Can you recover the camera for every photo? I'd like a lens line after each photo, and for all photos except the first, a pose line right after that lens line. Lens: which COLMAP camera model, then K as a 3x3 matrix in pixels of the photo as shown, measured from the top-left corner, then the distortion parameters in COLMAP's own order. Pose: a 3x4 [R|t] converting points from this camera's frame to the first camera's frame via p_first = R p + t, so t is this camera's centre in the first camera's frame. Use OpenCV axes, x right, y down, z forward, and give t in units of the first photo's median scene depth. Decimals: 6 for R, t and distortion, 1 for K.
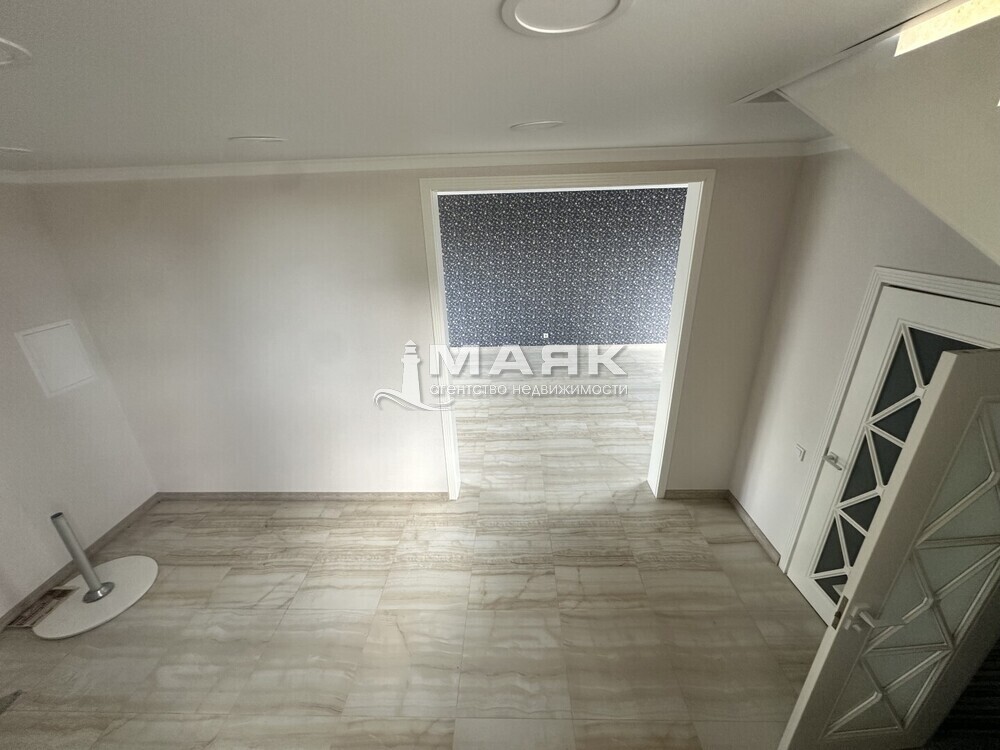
lens RADIAL K [[399.6, 0, 499.1], [0, 399.6, 374.2], [0, 0, 1]] dist [-0.005869, 0.001502]
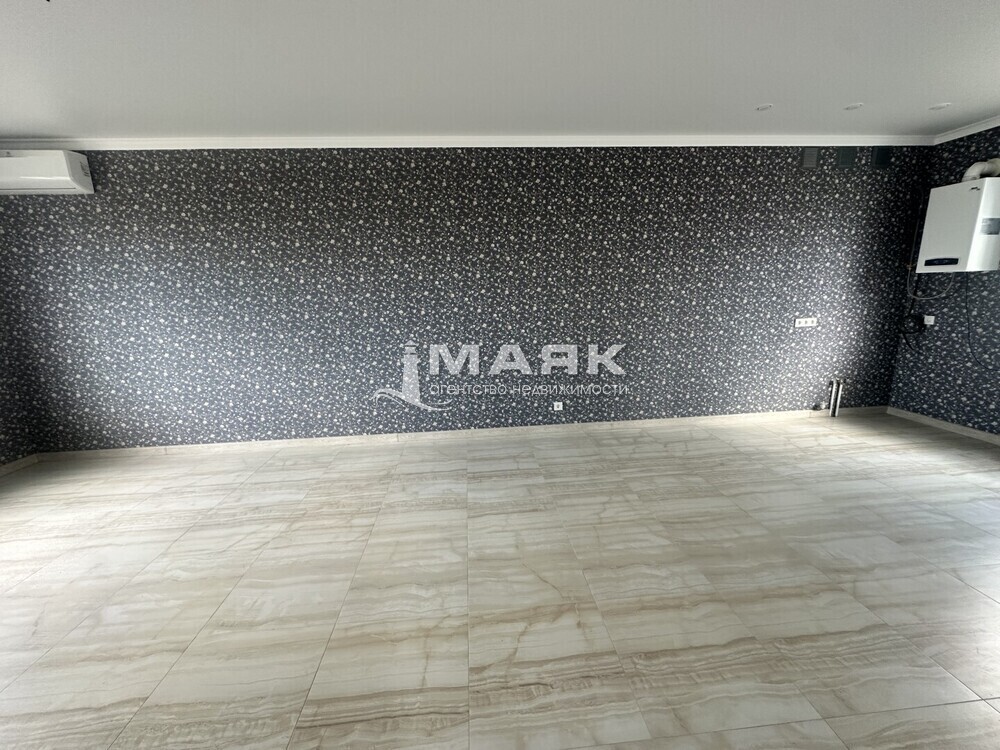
lens RADIAL K [[399.6, 0, 499.6], [0, 399.6, 374.3], [0, 0, 1]] dist [-0.005869, 0.001502]
pose [[0.994077, -0.024790, 0.105811, -0.049228], [0.042925, 0.984033, -0.172730, -0.111077], [-0.099839, 0.176249, 0.979269, 1.065052]]
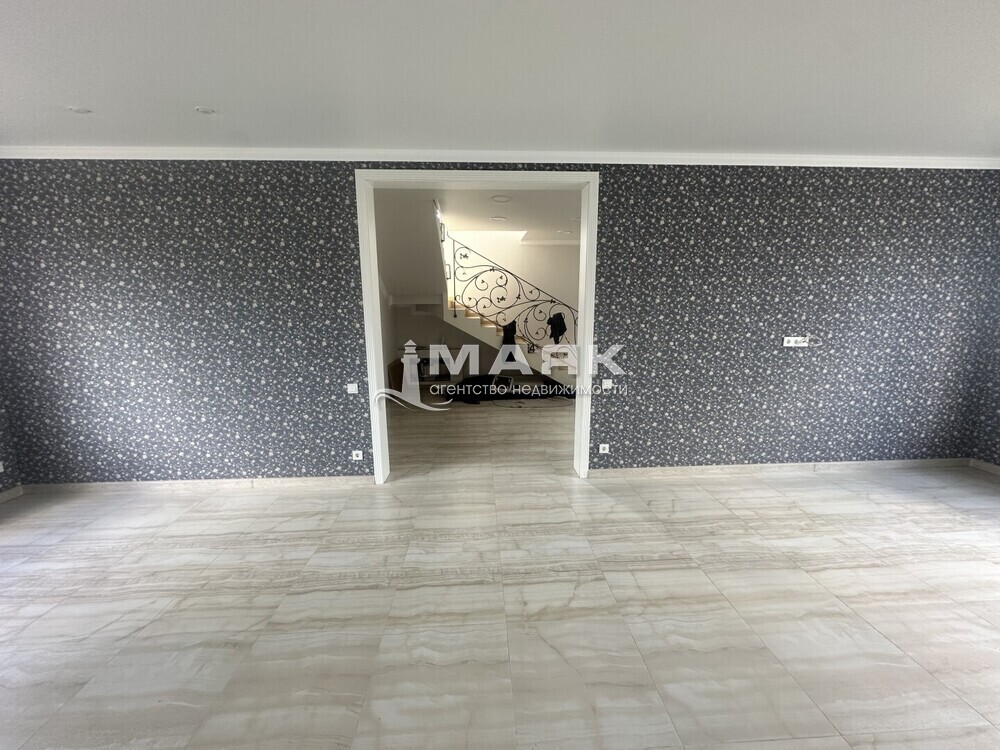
lens RADIAL K [[399.6, 0, 499.6], [0, 399.6, 375.4], [0, 0, 1]] dist [-0.005869, 0.001502]
pose [[-0.996108, 0.047856, -0.074013, 0.187324], [0.001183, 0.846934, 0.531697, -0.543103], [0.088129, 0.529540, -0.843695, 2.026164]]
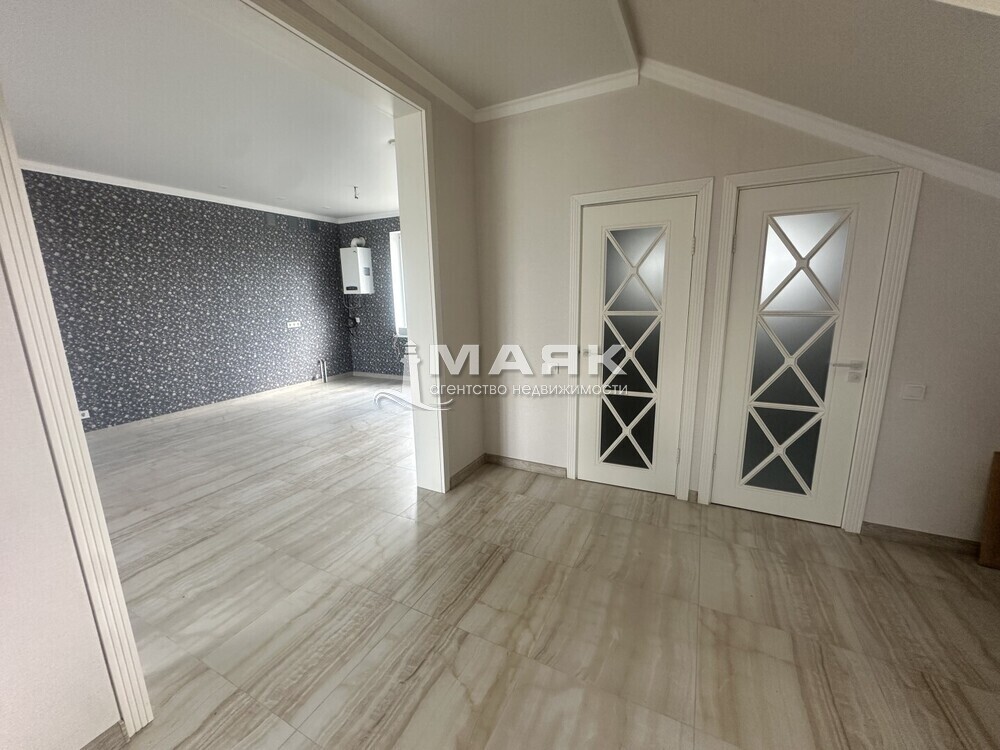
lens RADIAL K [[399.6, 0, 498.6], [0, 399.6, 374.2], [0, 0, 1]] dist [-0.005869, 0.001502]
pose [[0.433693, -0.158625, 0.886989, -0.285928], [0.347061, 0.937840, -0.001976, 0.134502], [-0.831540, 0.308696, 0.461787, 0.506207]]
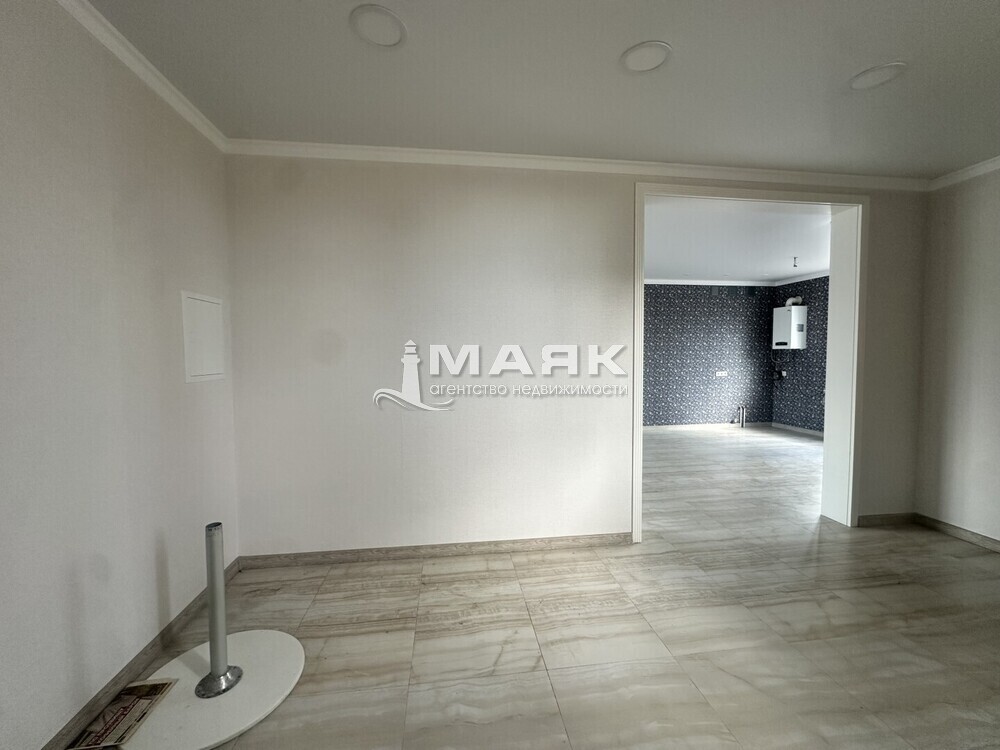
lens RADIAL K [[399.6, 0, 498.5], [0, 399.6, 375.0], [0, 0, 1]] dist [-0.005869, 0.001502]
pose [[0.987591, 0.015556, 0.156274, -0.608416], [0.037399, 0.943159, -0.330232, 0.286307], [-0.152528, 0.331979, 0.930873, 0.190014]]
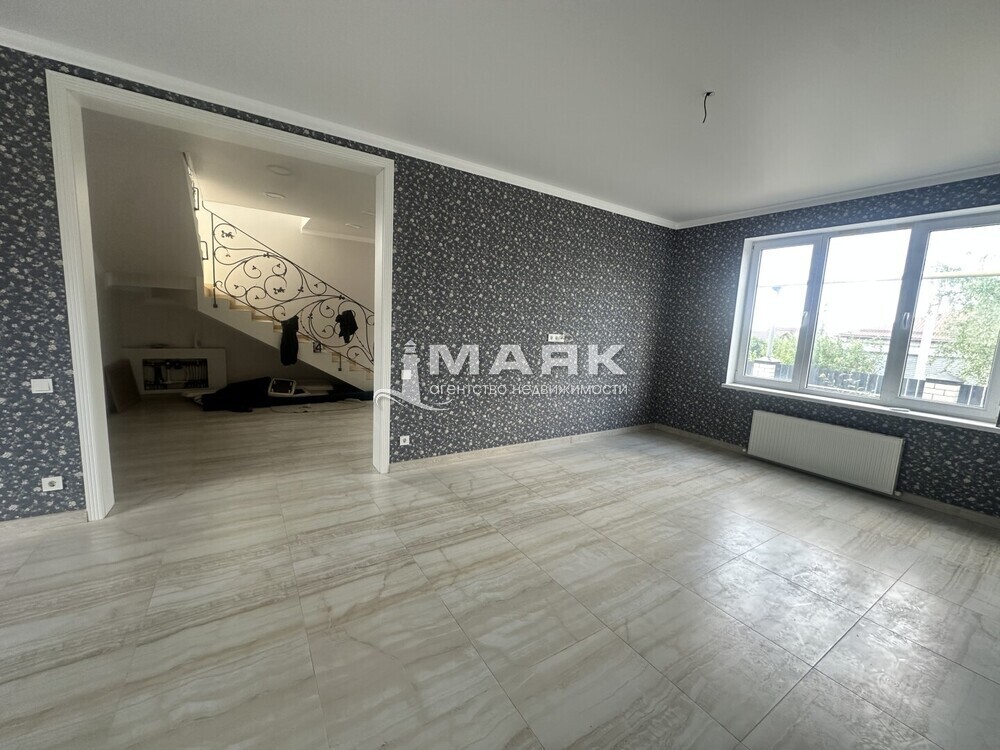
lens RADIAL K [[399.6, 0, 500.4], [0, 399.6, 375.0], [0, 0, 1]] dist [-0.005869, 0.001502]
pose [[-0.826478, 0.062361, -0.559504, 0.213079], [-0.236123, 0.863805, 0.445069, -0.486899], [0.511058, 0.499952, -0.699191, 2.038430]]
